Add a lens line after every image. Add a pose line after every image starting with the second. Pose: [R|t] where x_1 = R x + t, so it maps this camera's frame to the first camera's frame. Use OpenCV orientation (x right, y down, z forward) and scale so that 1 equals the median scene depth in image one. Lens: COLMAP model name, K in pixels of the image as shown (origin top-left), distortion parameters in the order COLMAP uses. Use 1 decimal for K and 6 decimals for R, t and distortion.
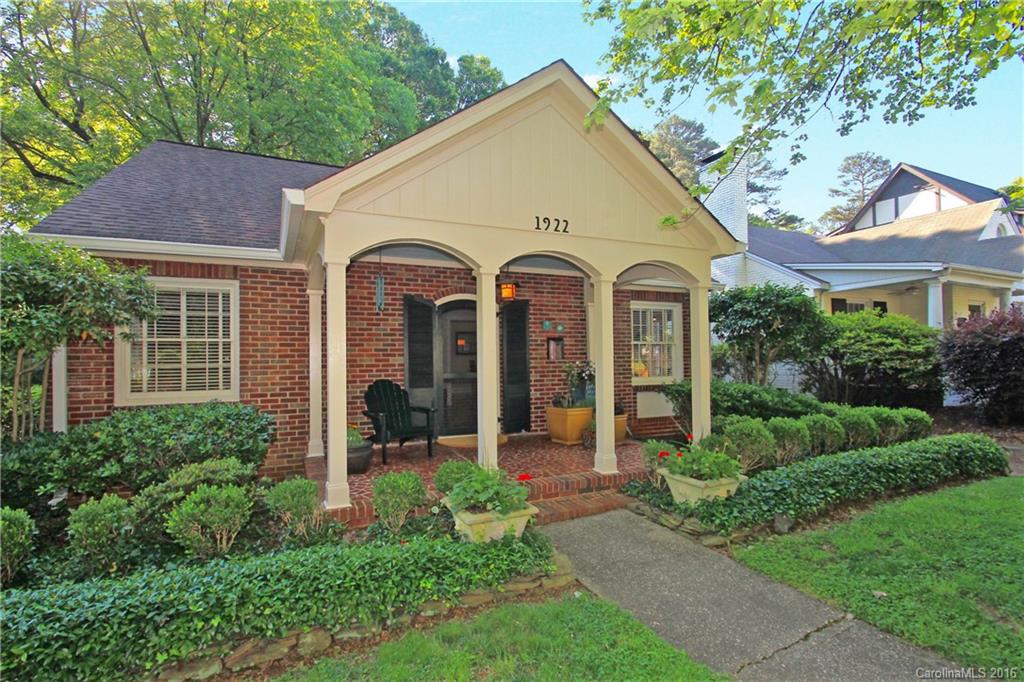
lens RADIAL K [[477.0, 0, 490.3], [0, 477.0, 348.5], [0, 0, 1]] dist [0.017825, -0.018650]
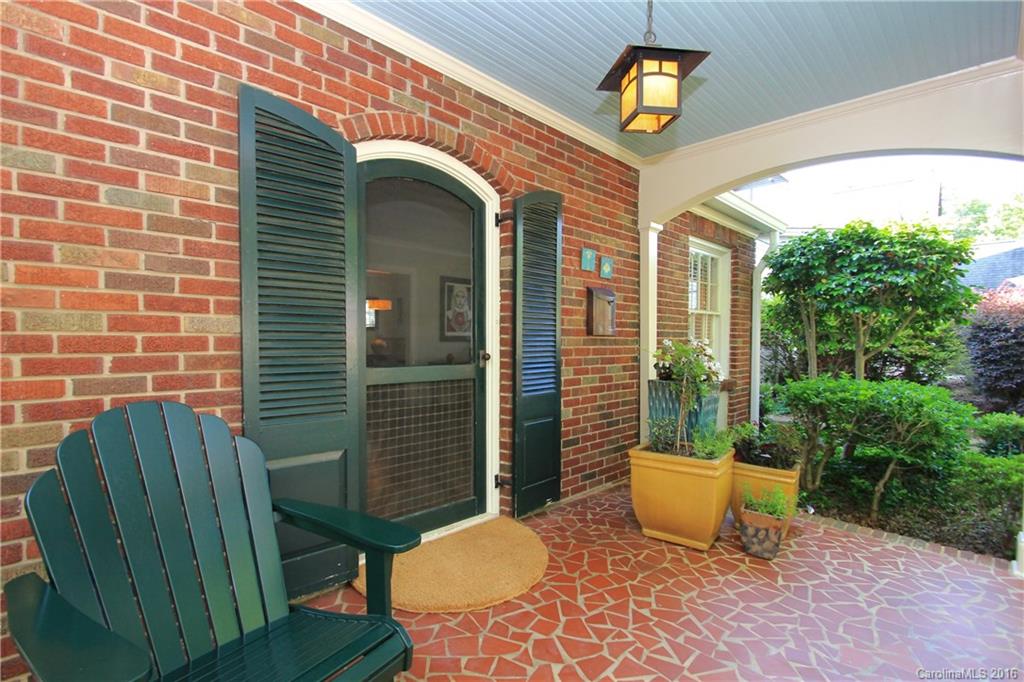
lens RADIAL K [[477.0, 0, 490.3], [0, 477.0, 348.5], [0, 0, 1]] dist [0.017825, -0.018650]
pose [[0.939841, 0.009381, 0.341484, -0.153725], [-0.023215, 0.999066, 0.036446, 0.026632], [-0.340823, -0.042181, 0.939181, 0.759417]]
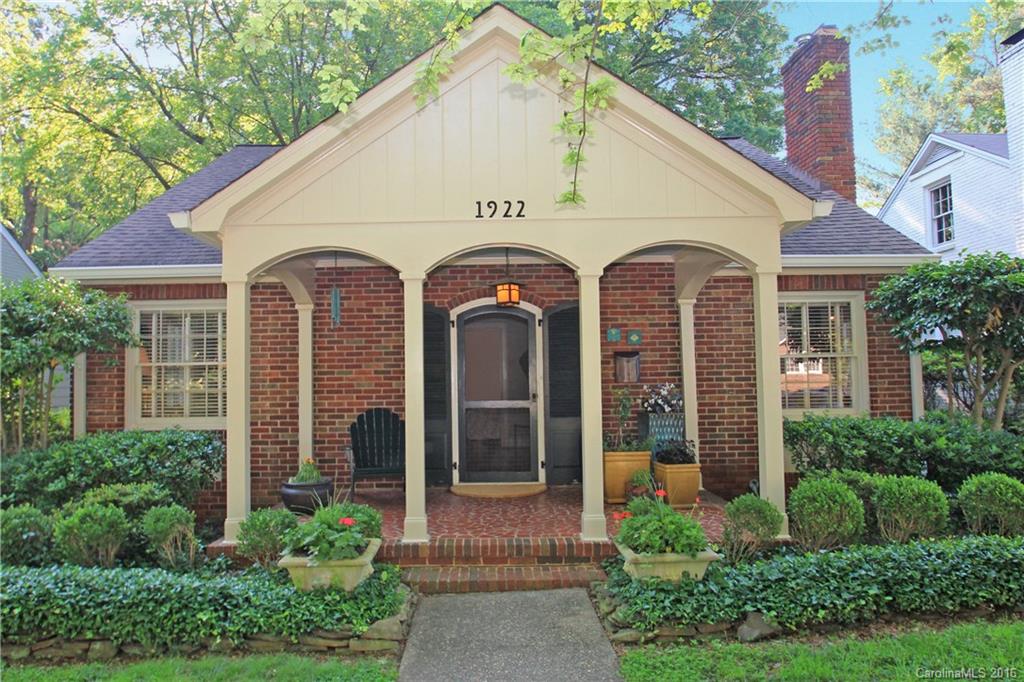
lens RADIAL K [[712.1, 0, 512.0], [0, 712.1, 341.0], [0, 0, 1]] dist [-0.026547, 0.000470]
pose [[0.914253, -0.027236, -0.404227, 0.514338], [0.012902, 0.999189, -0.038142, -0.000971], [0.404938, 0.029657, 0.913863, -0.034401]]
